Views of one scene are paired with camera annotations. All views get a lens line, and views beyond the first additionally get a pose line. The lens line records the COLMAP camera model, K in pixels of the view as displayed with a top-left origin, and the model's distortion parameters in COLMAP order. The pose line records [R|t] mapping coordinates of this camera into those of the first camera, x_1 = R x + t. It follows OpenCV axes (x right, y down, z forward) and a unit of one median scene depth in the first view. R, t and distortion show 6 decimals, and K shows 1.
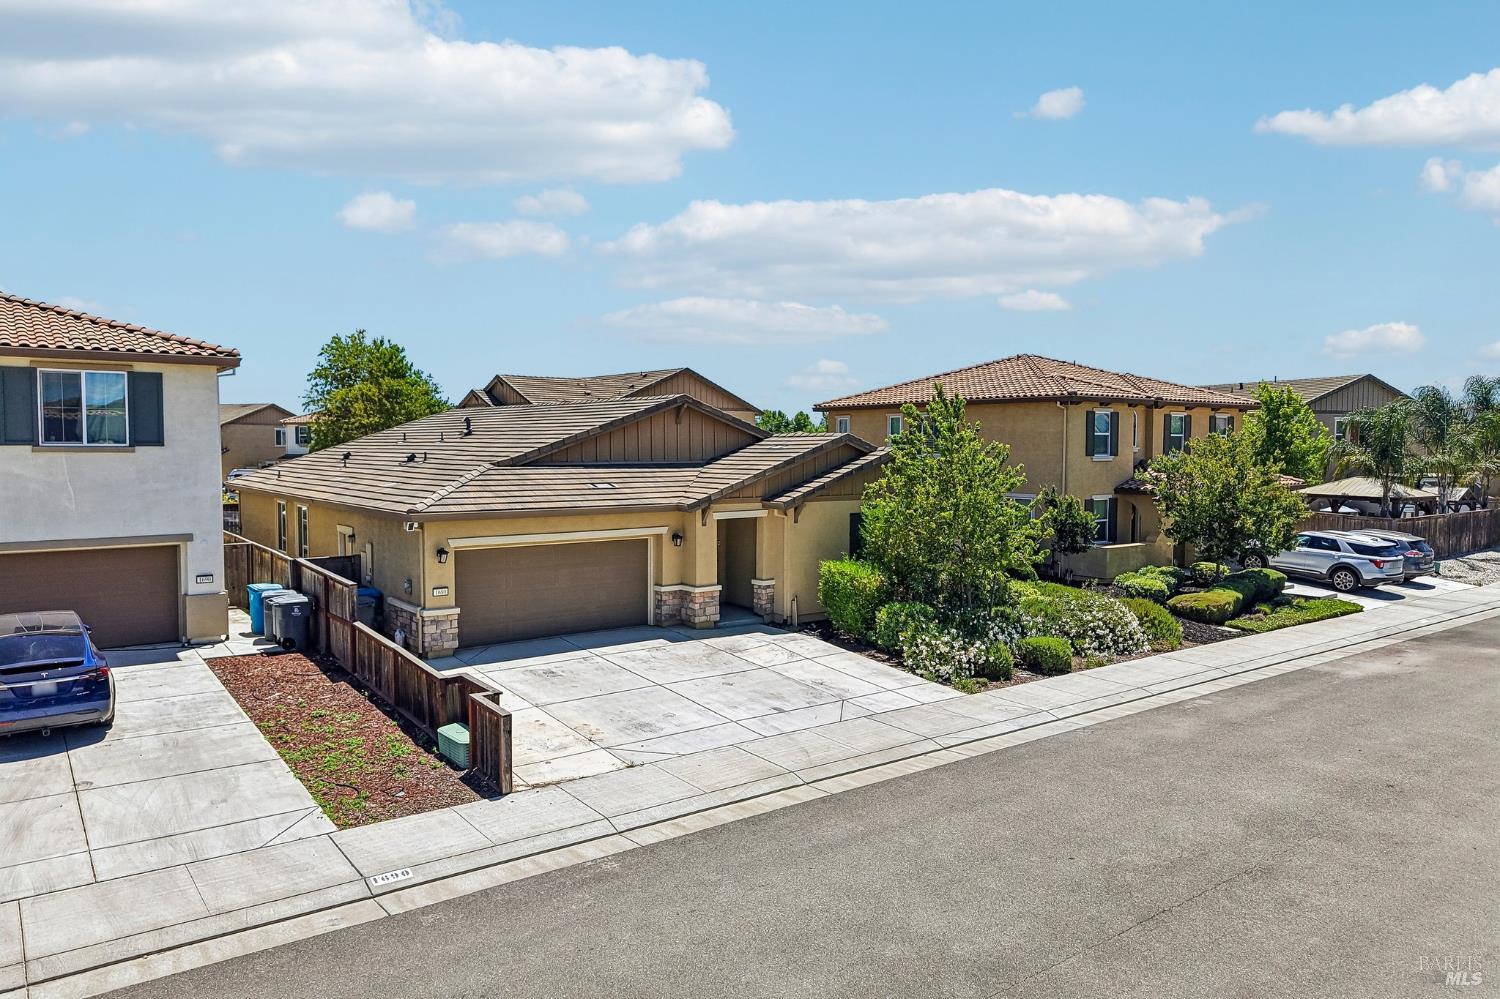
lens RADIAL K [[1002.1, 0, 750.0], [0, 1002.1, 499.5], [0, 0, 1]] dist [0.041545, -0.058008]
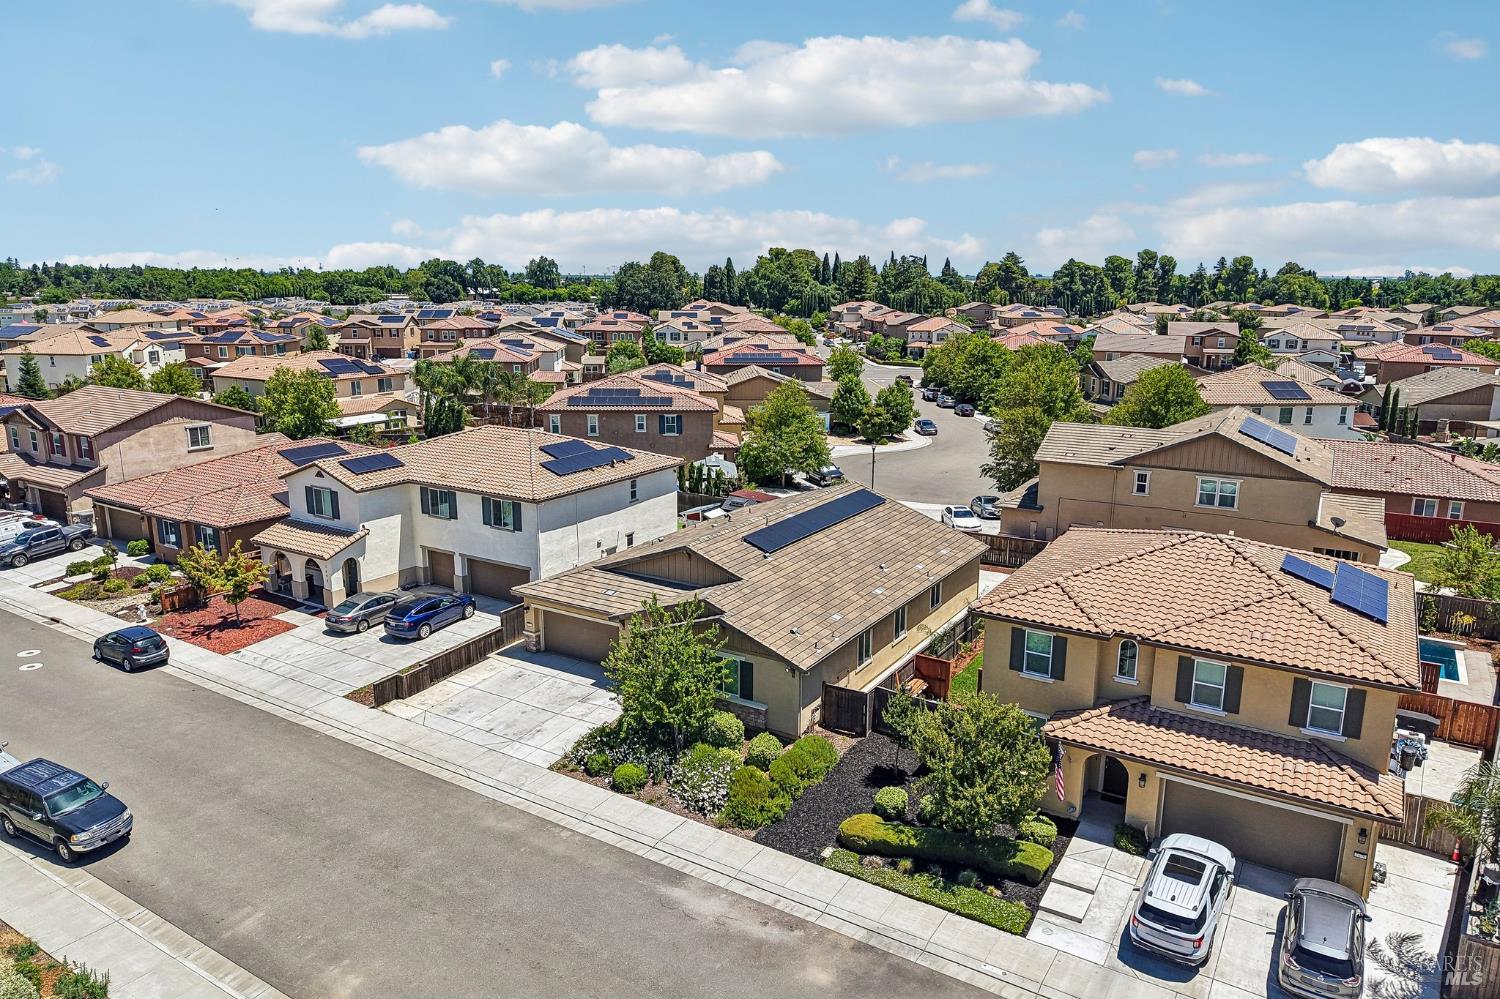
lens RADIAL K [[997.6, 0, 748.3], [0, 997.6, 510.1], [0, 0, 1]] dist [0.048183, -0.061519]
pose [[0.354073, 0.214096, -0.910382, 1.803335], [-0.051620, 0.976434, 0.209553, -0.636619], [0.933792, -0.027203, 0.356780, 0.640648]]
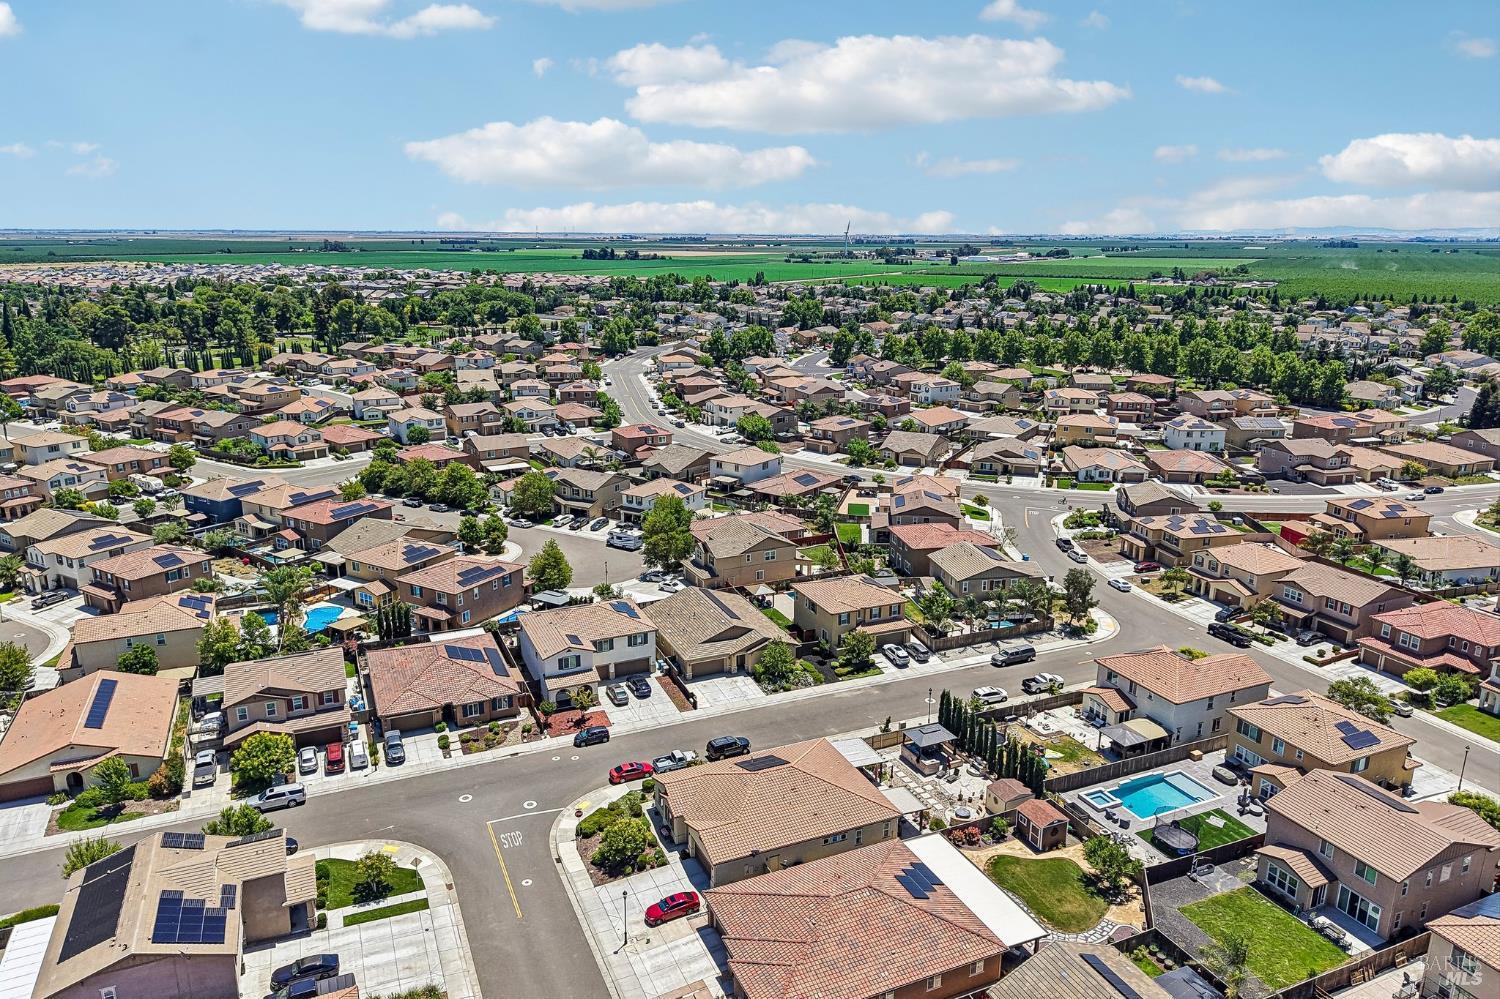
lens RADIAL K [[997.6, 0, 748.3], [0, 997.6, 510.1], [0, 0, 1]] dist [0.048183, -0.061519]
pose [[0.973700, 0.064296, -0.218574, 1.342409], [-0.015357, 0.975694, 0.218600, -2.232548], [0.227316, -0.209494, 0.951020, -4.608556]]
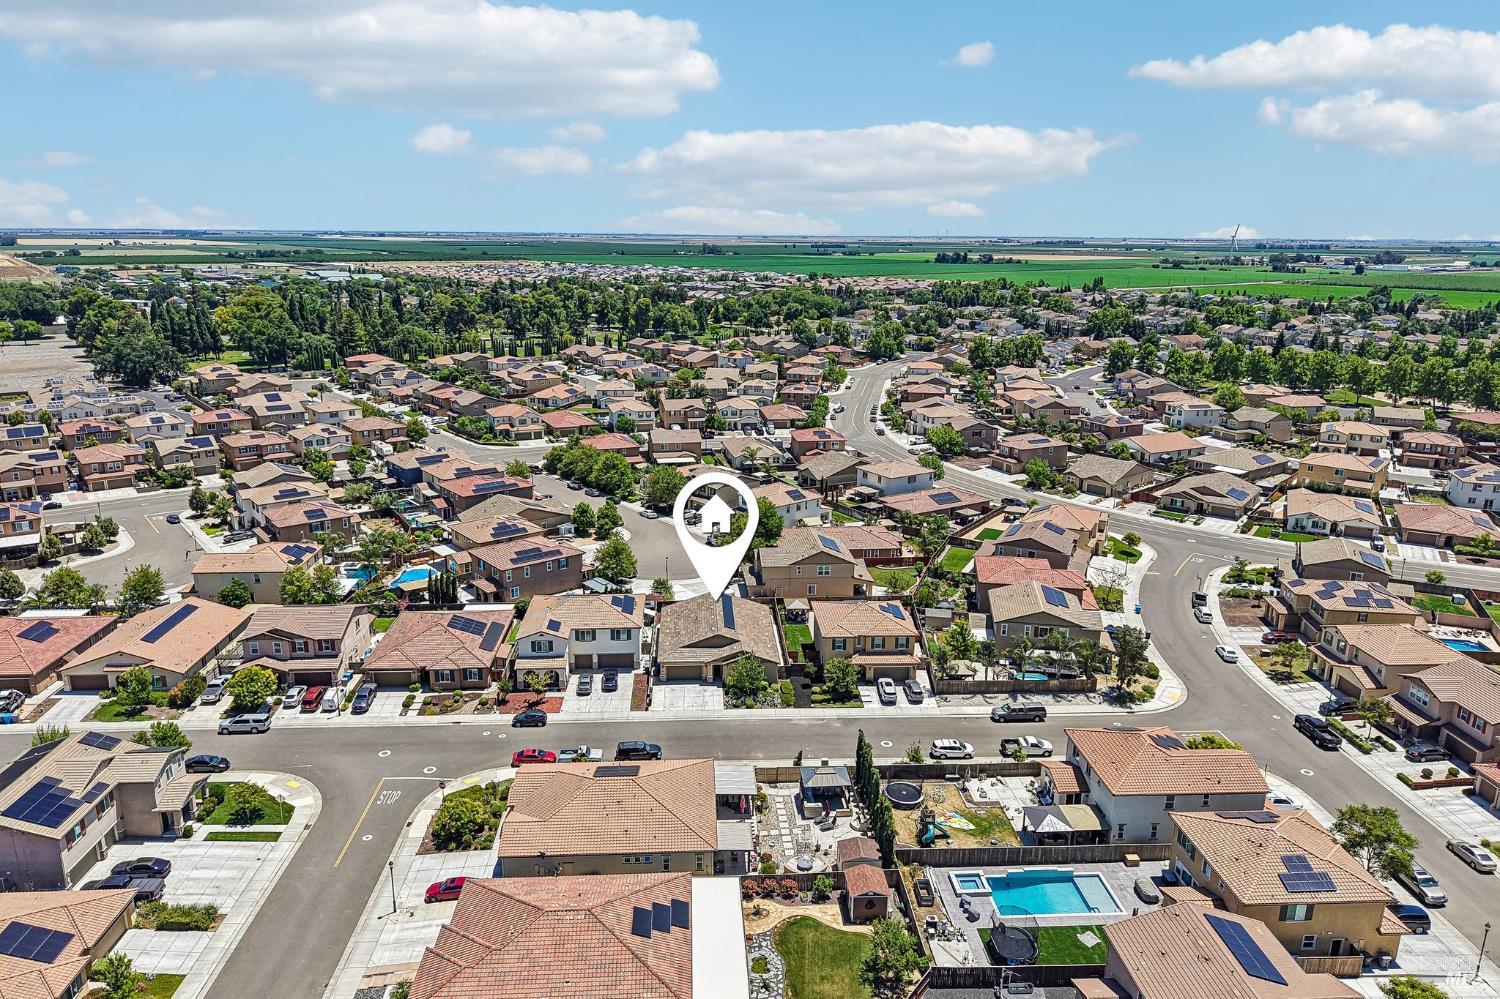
lens RADIAL K [[997.6, 0, 748.3], [0, 997.6, 510.1], [0, 0, 1]] dist [0.048183, -0.061519]
pose [[0.831294, 0.153578, -0.534195, 3.290904], [-0.035917, 0.973904, 0.224100, -2.294022], [0.554672, -0.167107, 0.815116, -3.612845]]
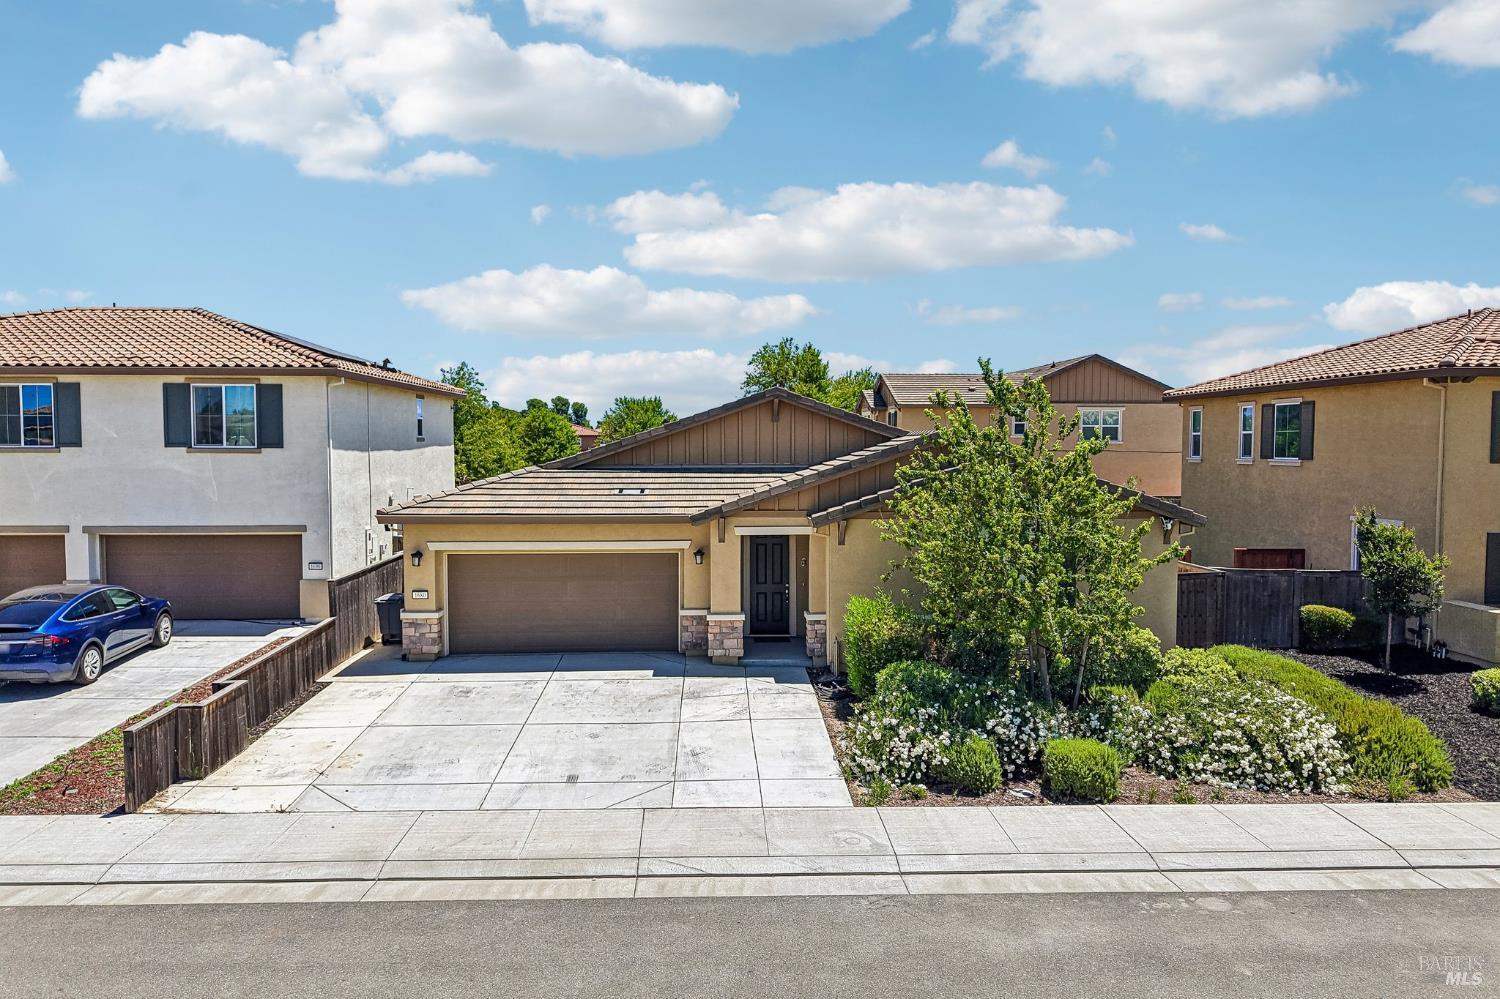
lens RADIAL K [[1009.6, 0, 747.8], [0, 1009.6, 500.1], [0, 0, 1]] dist [0.007974, -0.003146]
pose [[0.820121, 0.029381, -0.571435, 0.505215], [-0.029056, 0.999531, 0.009691, -0.019787], [0.571451, 0.008656, 0.820590, 0.354685]]
